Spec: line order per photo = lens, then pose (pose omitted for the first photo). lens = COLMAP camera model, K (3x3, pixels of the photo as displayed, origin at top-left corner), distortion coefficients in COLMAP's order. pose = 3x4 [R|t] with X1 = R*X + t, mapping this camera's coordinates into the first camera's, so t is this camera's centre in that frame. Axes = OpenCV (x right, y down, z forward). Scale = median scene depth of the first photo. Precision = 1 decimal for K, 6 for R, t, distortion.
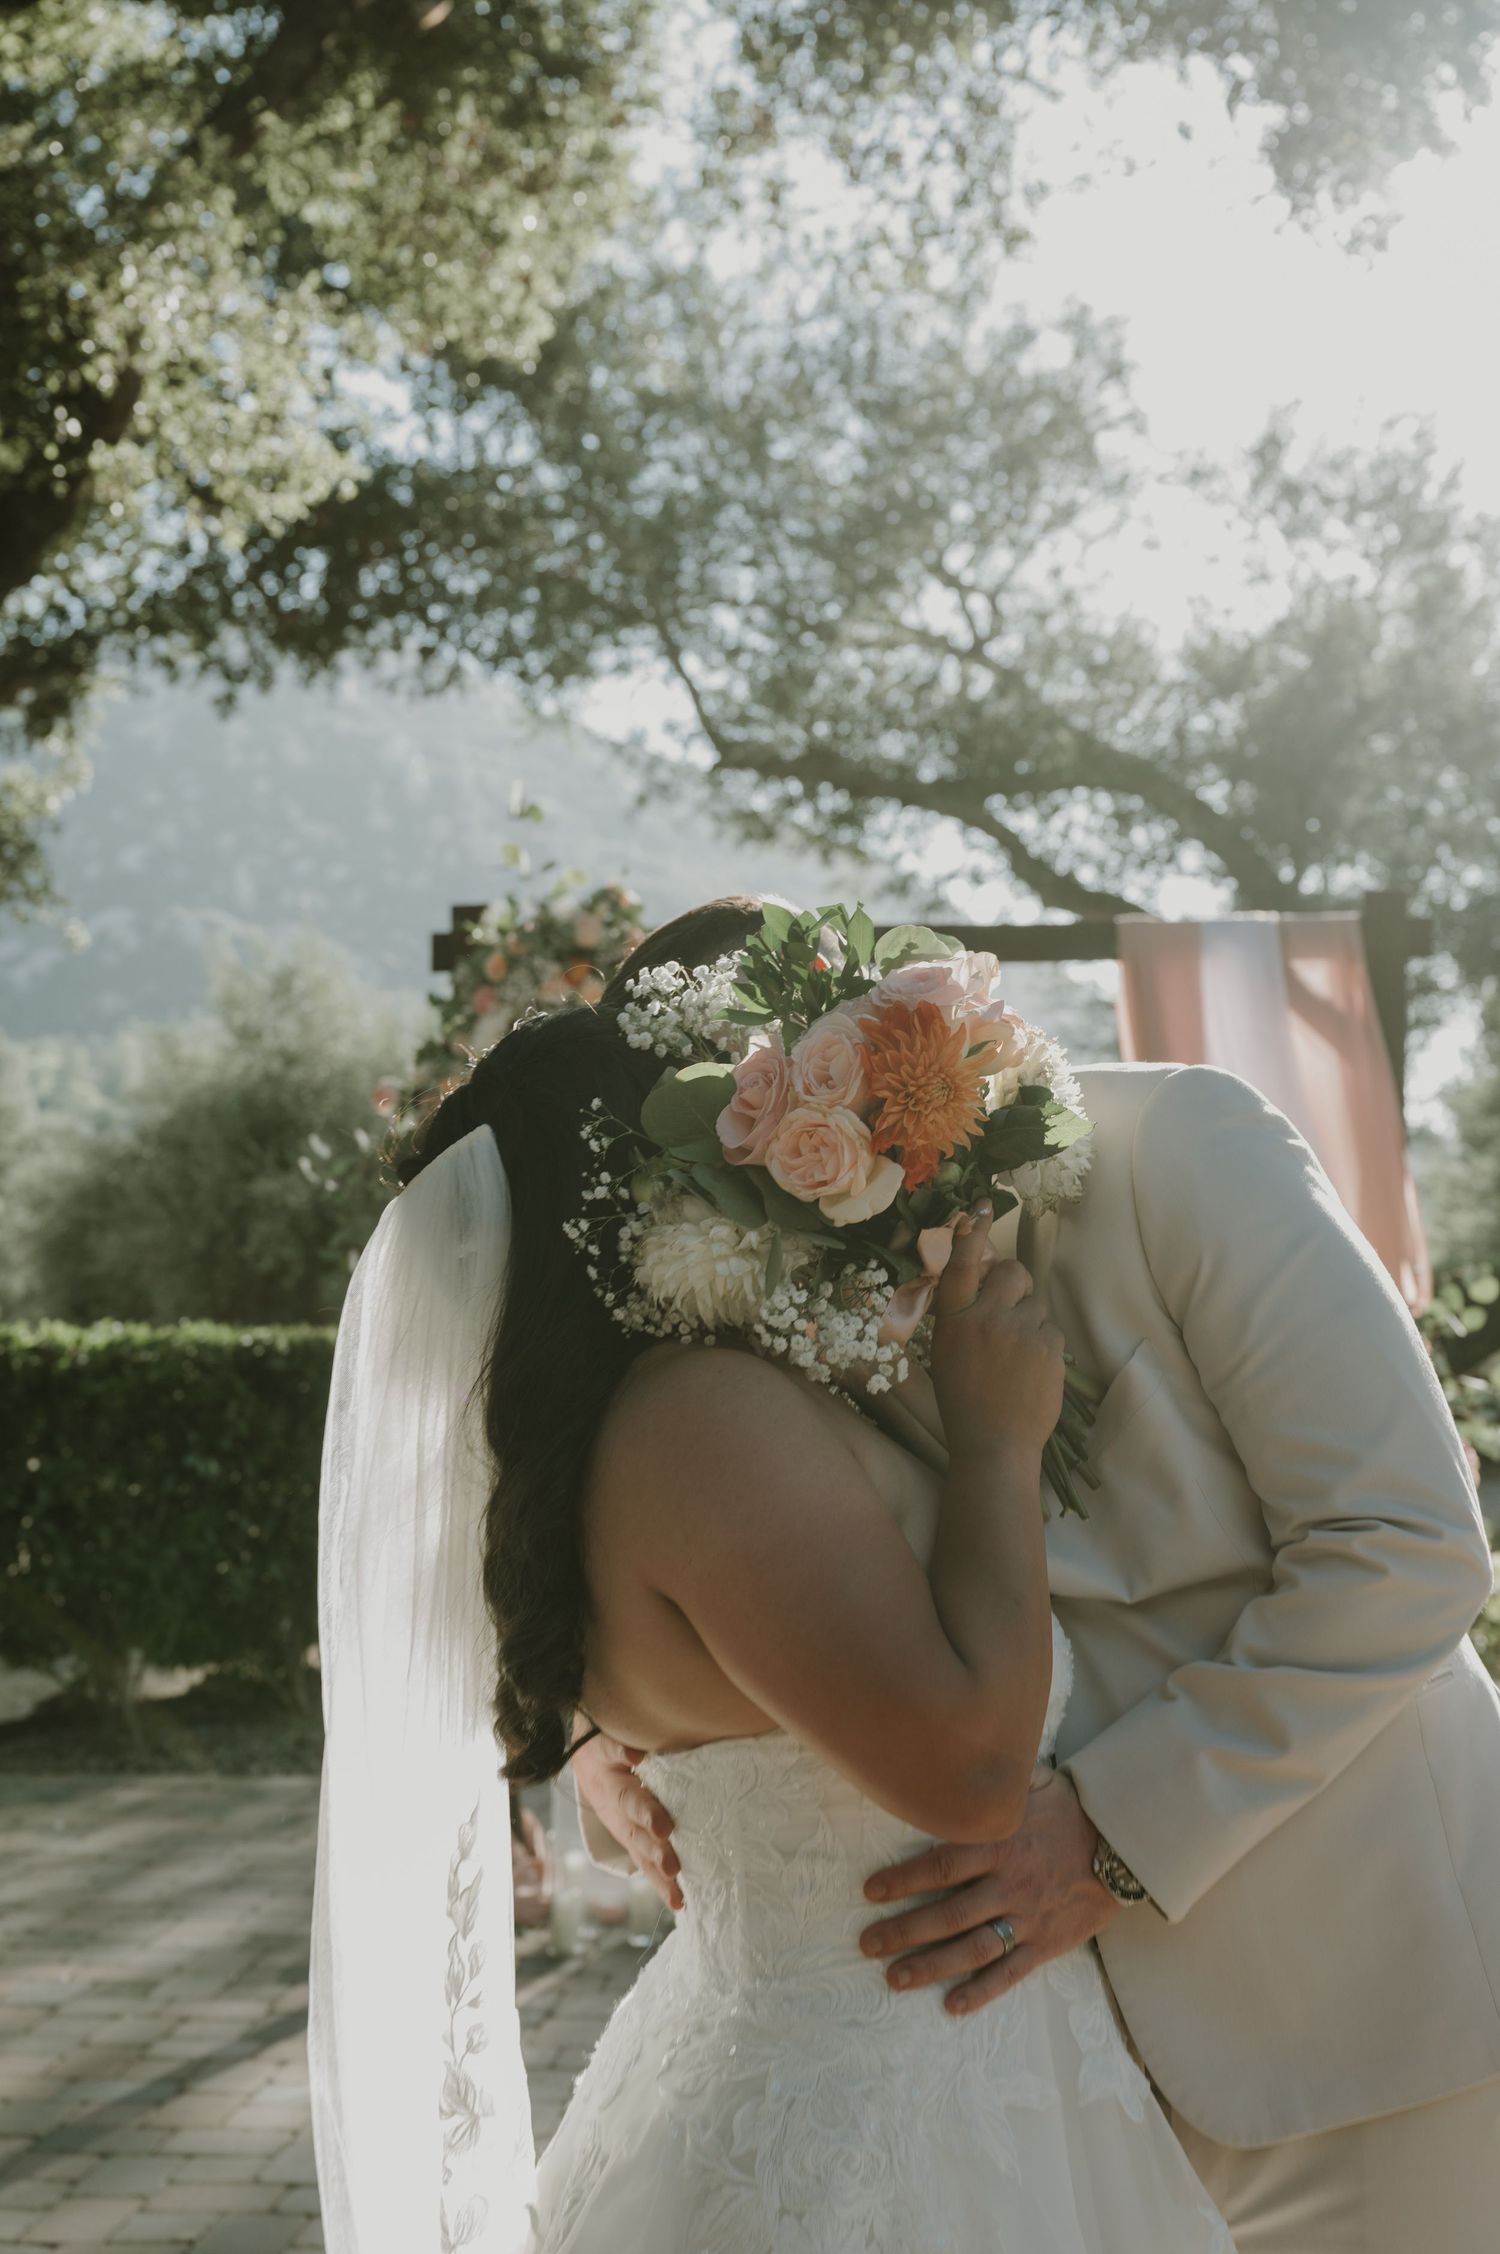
lens RADIAL K [[2761.7, 0, 723.7], [0, 2761.7, 1130.2], [0, 0, 1]] dist [0.031725, 0.029170]
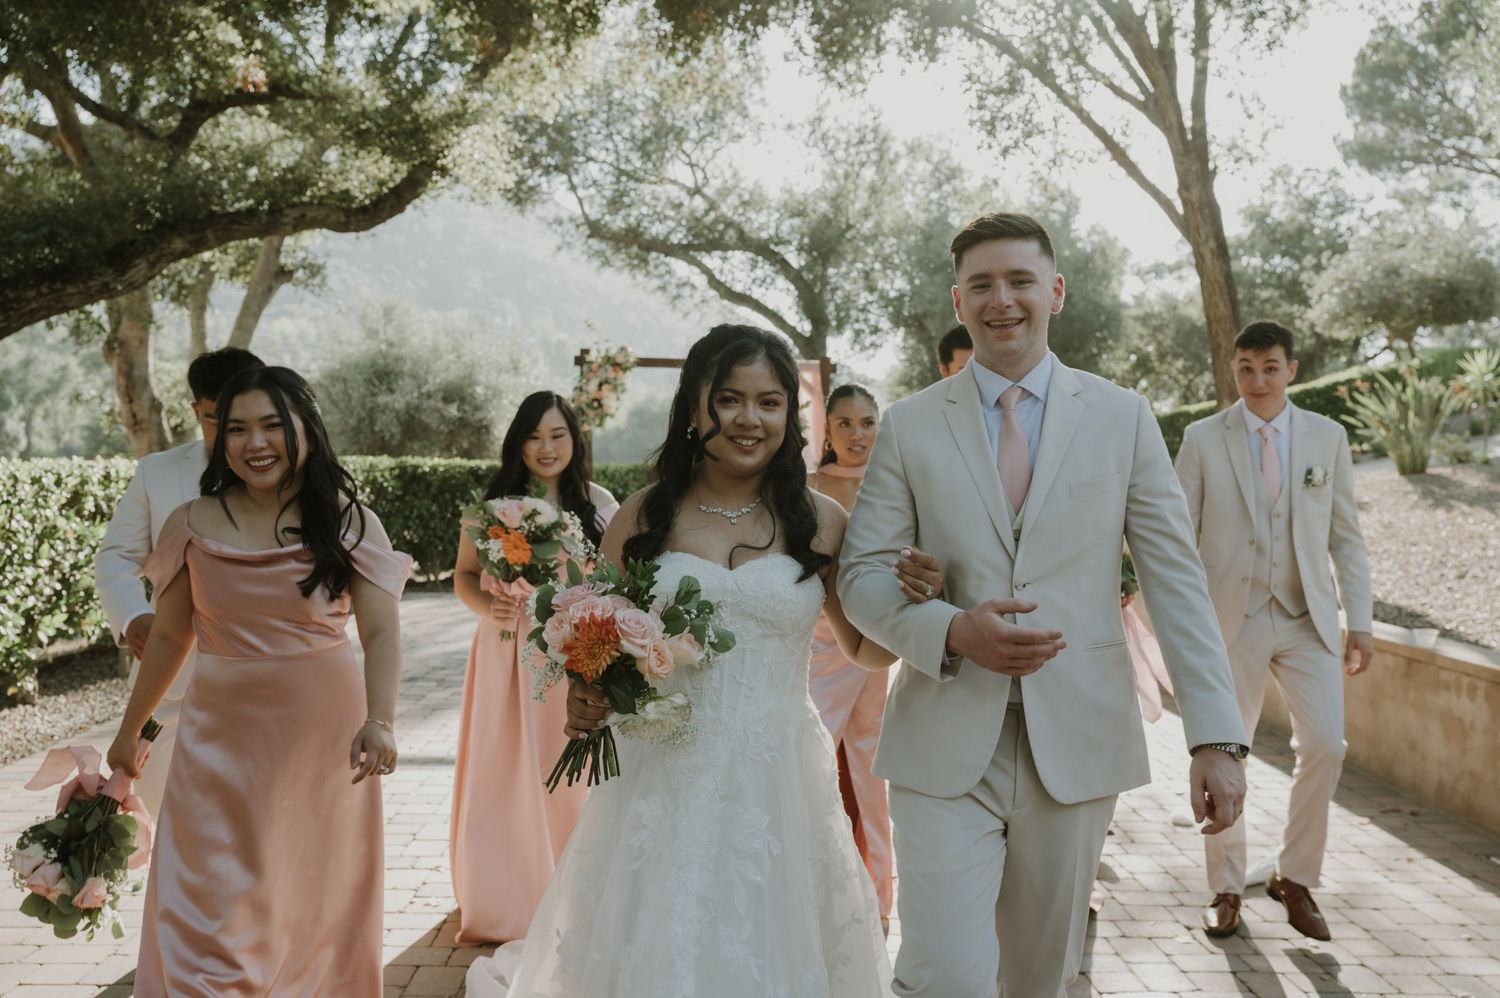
lens RADIAL K [[1350.0, 0, 782.1], [0, 1350.0, 498.2], [0, 0, 1]] dist [0.004374, 0.001834]
pose [[0.984886, 0.020863, 0.171945, -0.036025], [-0.036601, 0.995370, 0.088879, -0.013466], [-0.169294, -0.093829, 0.981089, -0.219250]]
